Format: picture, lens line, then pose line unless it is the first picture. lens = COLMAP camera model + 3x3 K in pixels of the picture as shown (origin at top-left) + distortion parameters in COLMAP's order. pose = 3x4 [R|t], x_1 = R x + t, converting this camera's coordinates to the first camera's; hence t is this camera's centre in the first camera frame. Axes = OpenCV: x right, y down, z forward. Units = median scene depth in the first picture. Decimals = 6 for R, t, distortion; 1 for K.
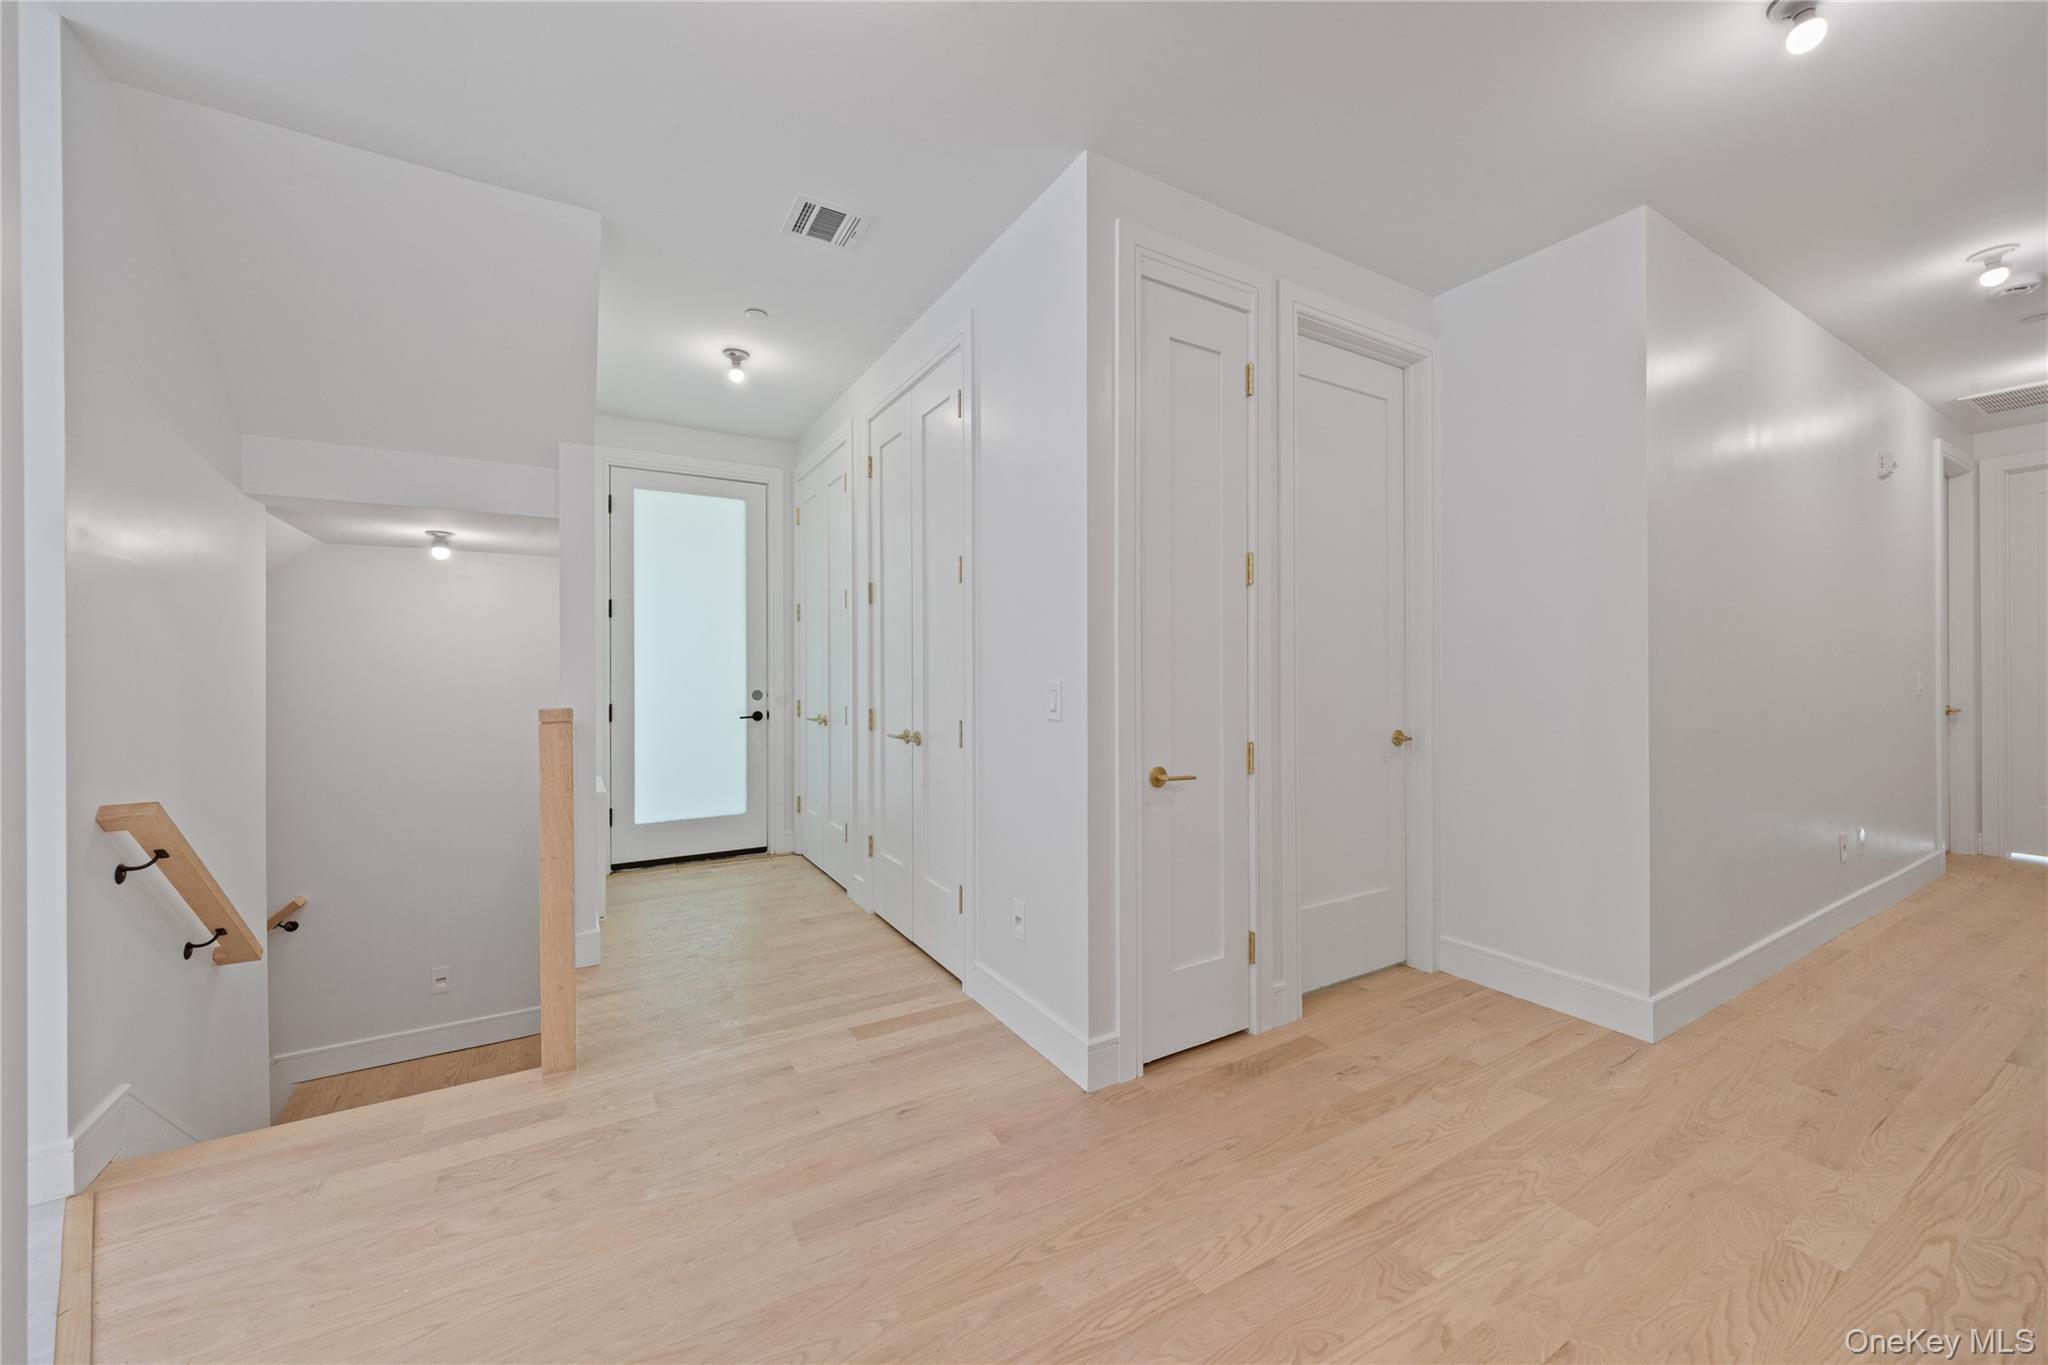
lens RADIAL K [[774.8, 0, 1012.9], [0, 774.8, 674.2], [0, 0, 1]] dist [-0.001293, -0.000180]
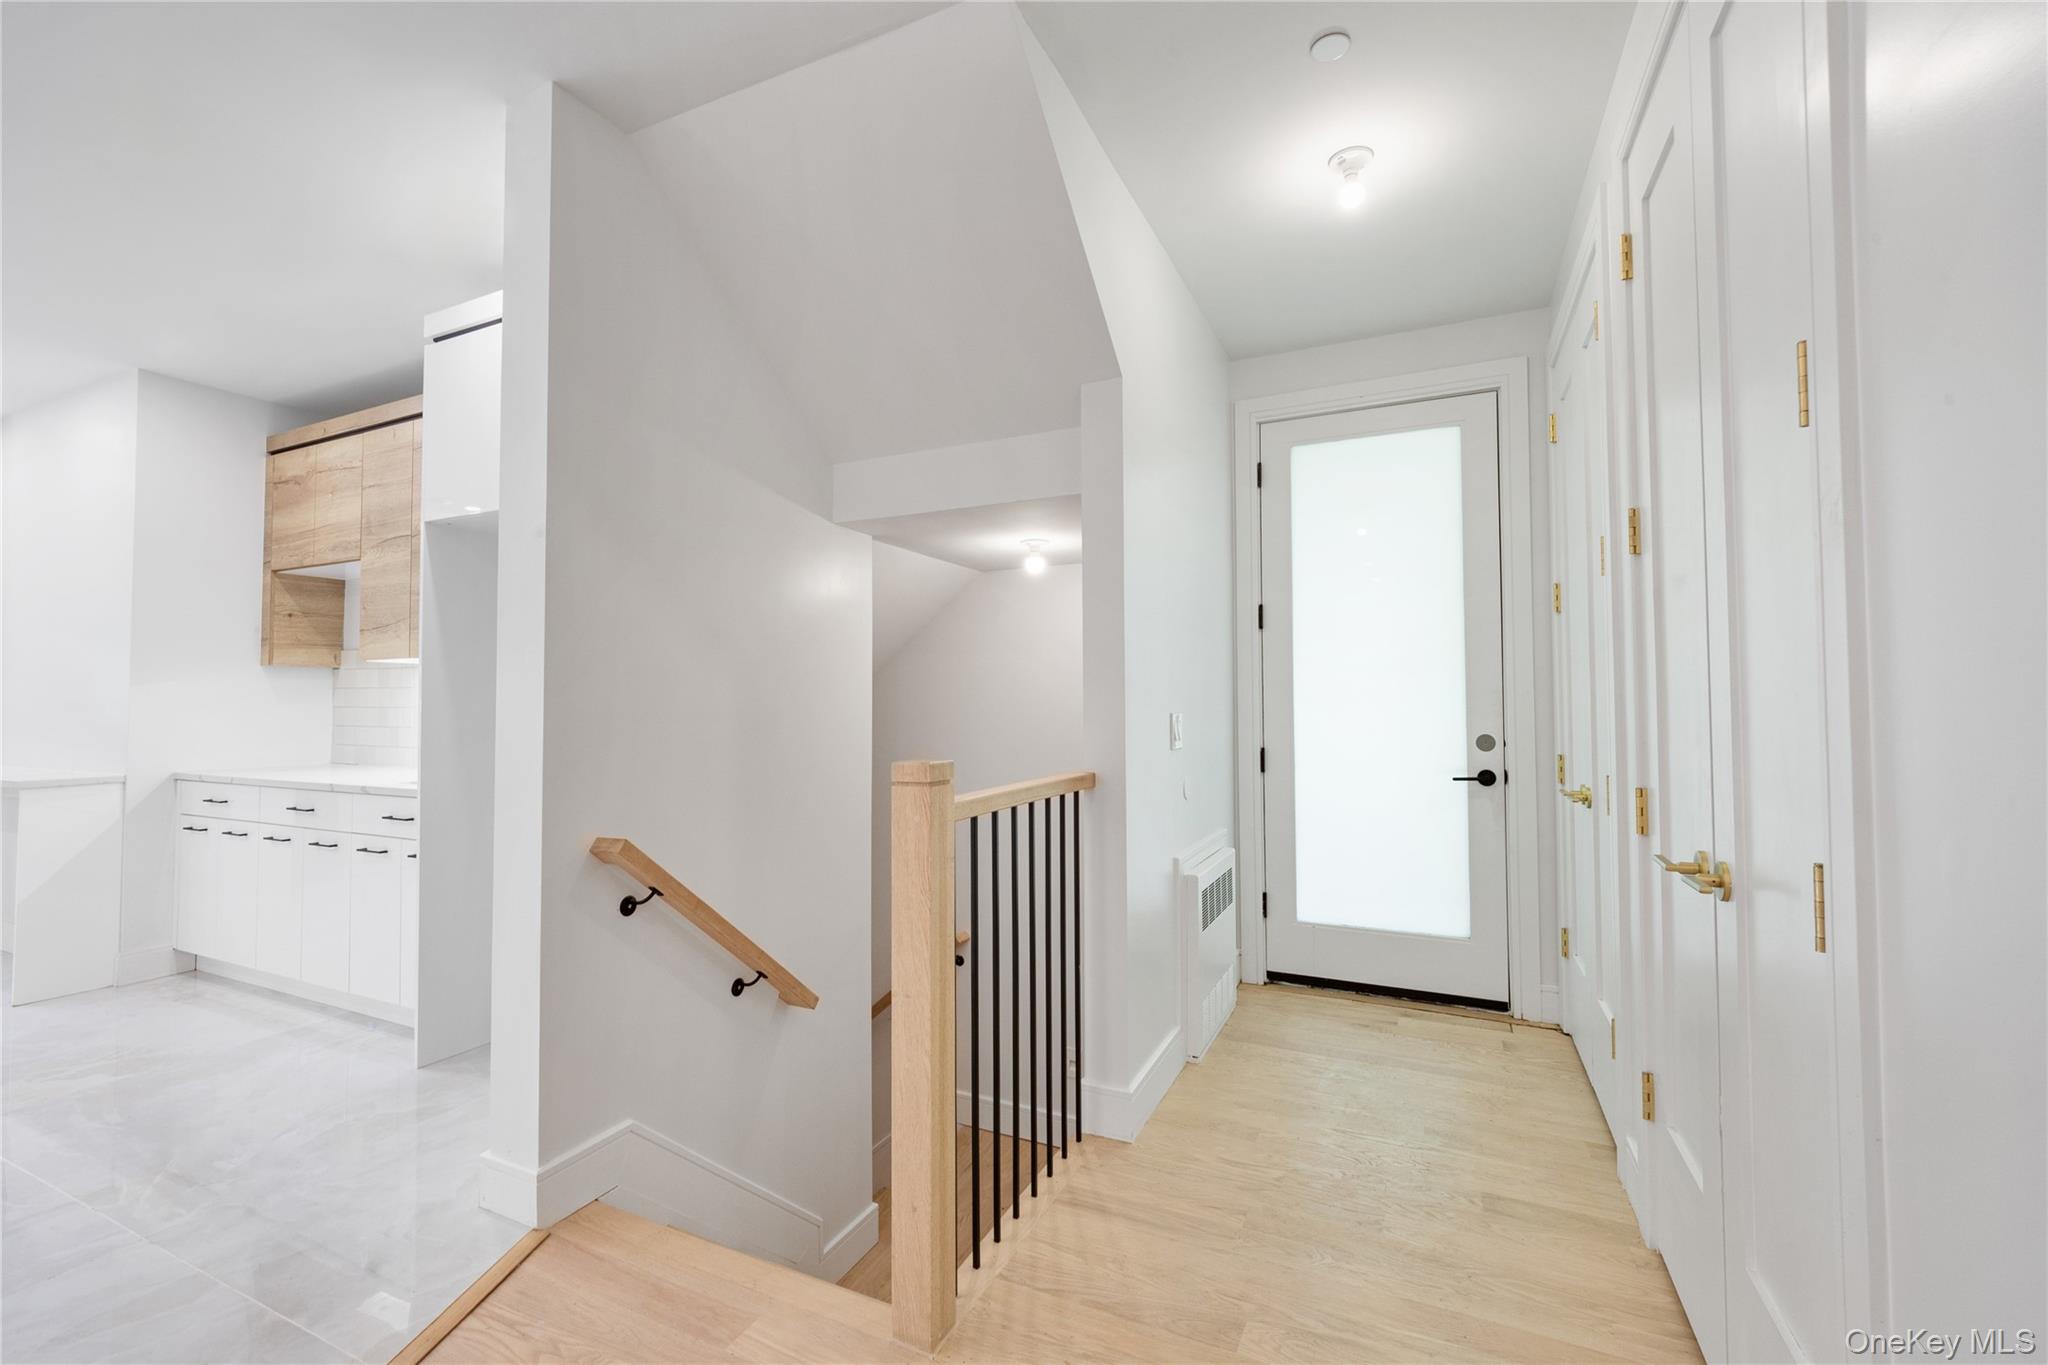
lens RADIAL K [[872.7, 0, 1004.9], [0, 872.7, 675.8], [0, 0, 1]] dist [-0.000003, -0.000108]
pose [[0.552807, -0.024967, -0.832935, 0.036304], [-0.002885, 0.999488, -0.031874, -0.002816], [0.833304, 0.020023, 0.552452, 0.410230]]
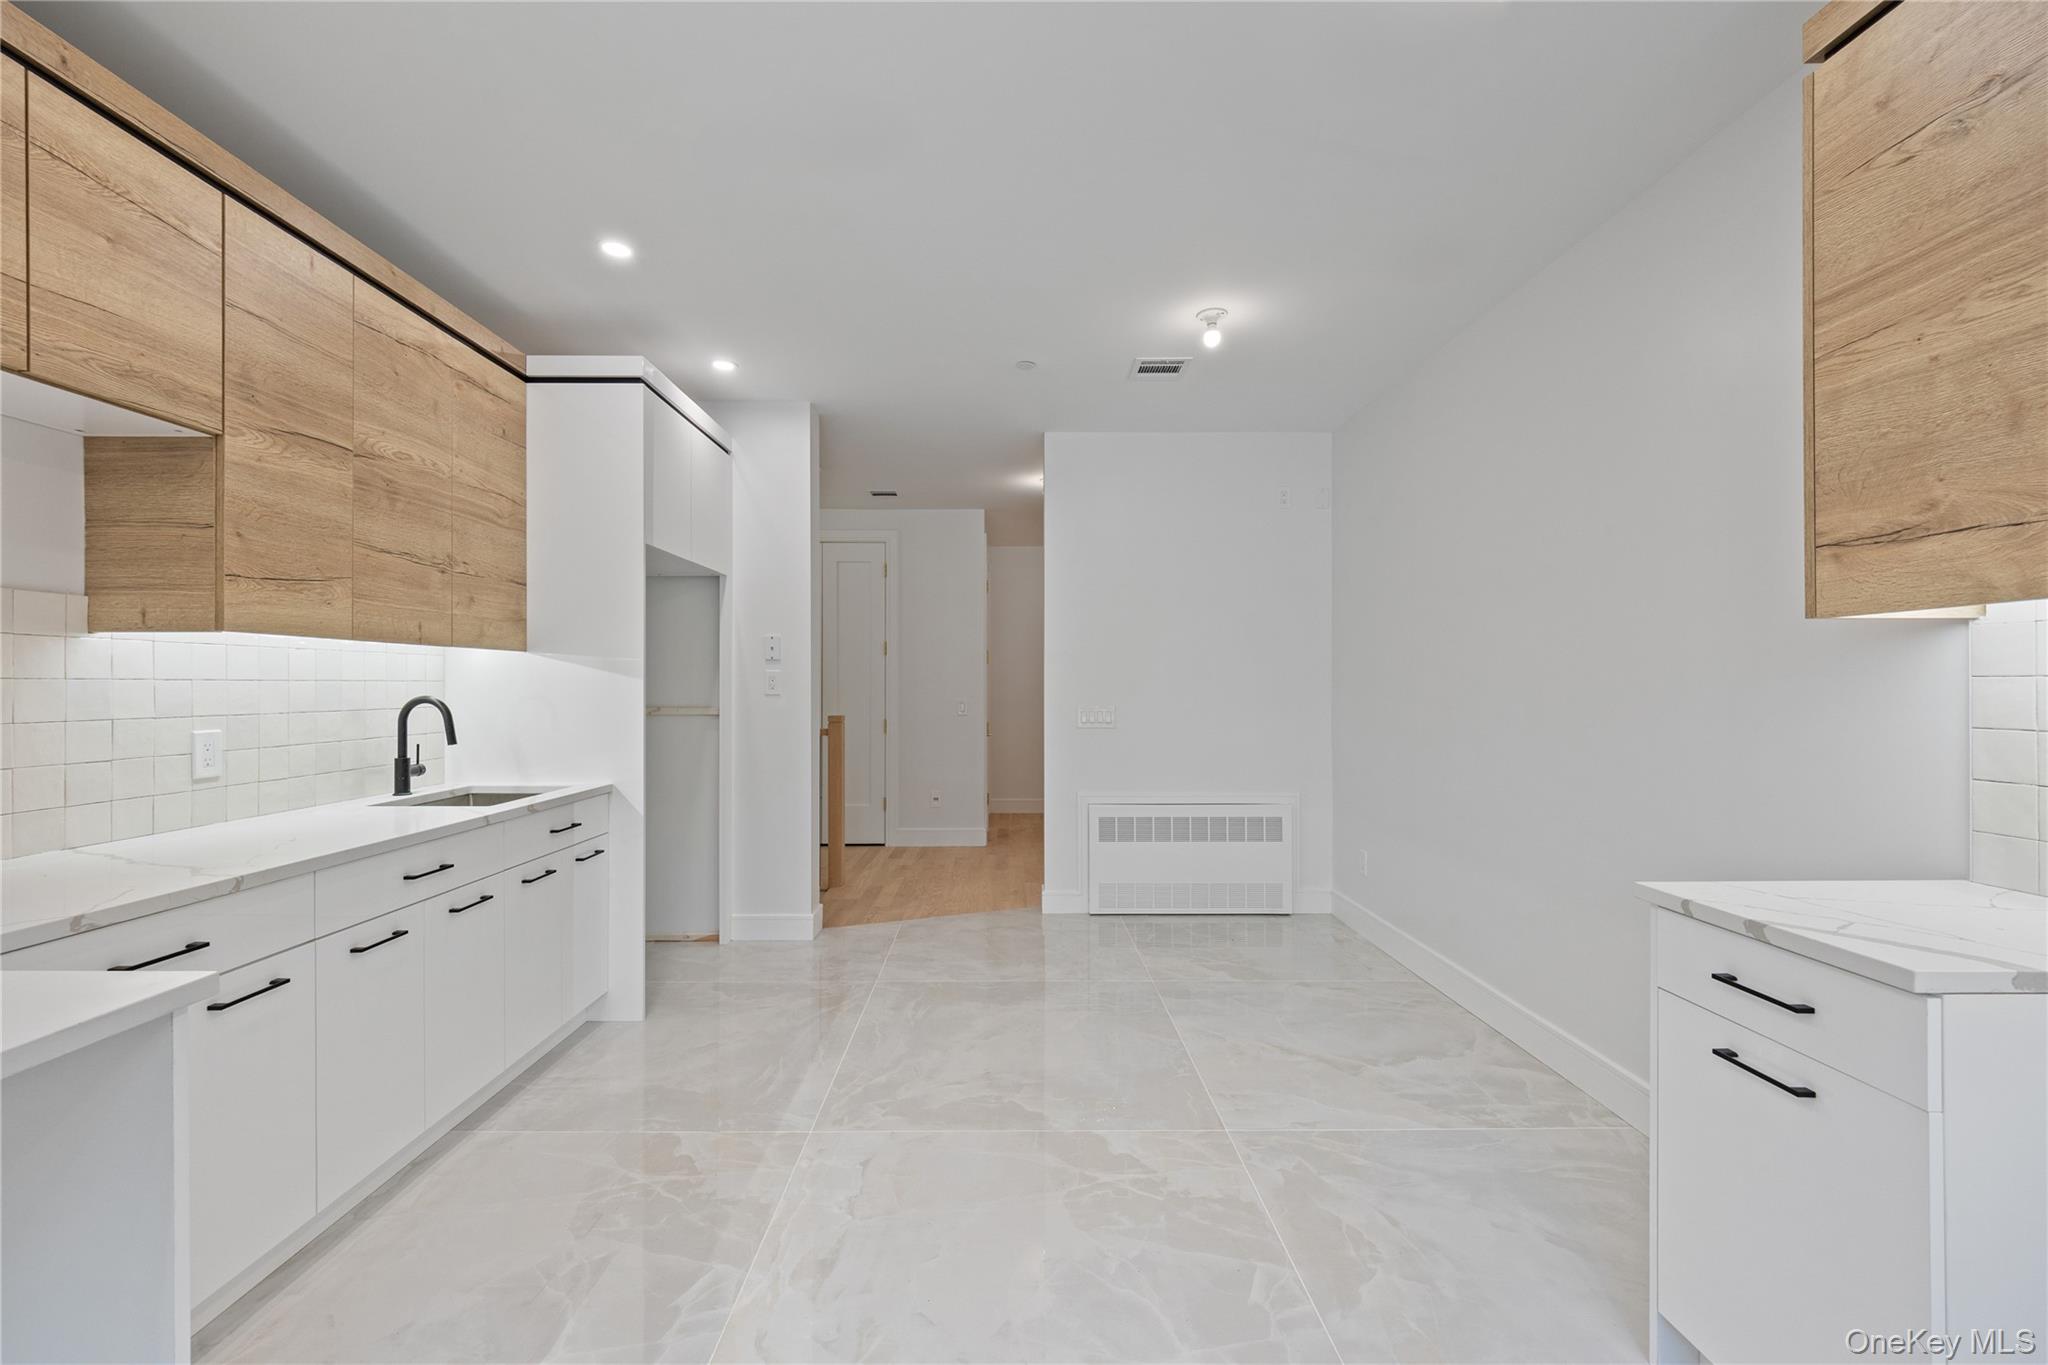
lens RADIAL K [[819.1, 0, 1024.0], [0, 819.1, 682.5], [0, 0, 1]] dist [0.000053, 0.000002]
pose [[0.488737, 0.005804, 0.872412, -1.420479], [0.002625, 0.999964, -0.008123, -0.014086], [-0.872427, 0.006260, 0.488704, -0.325656]]
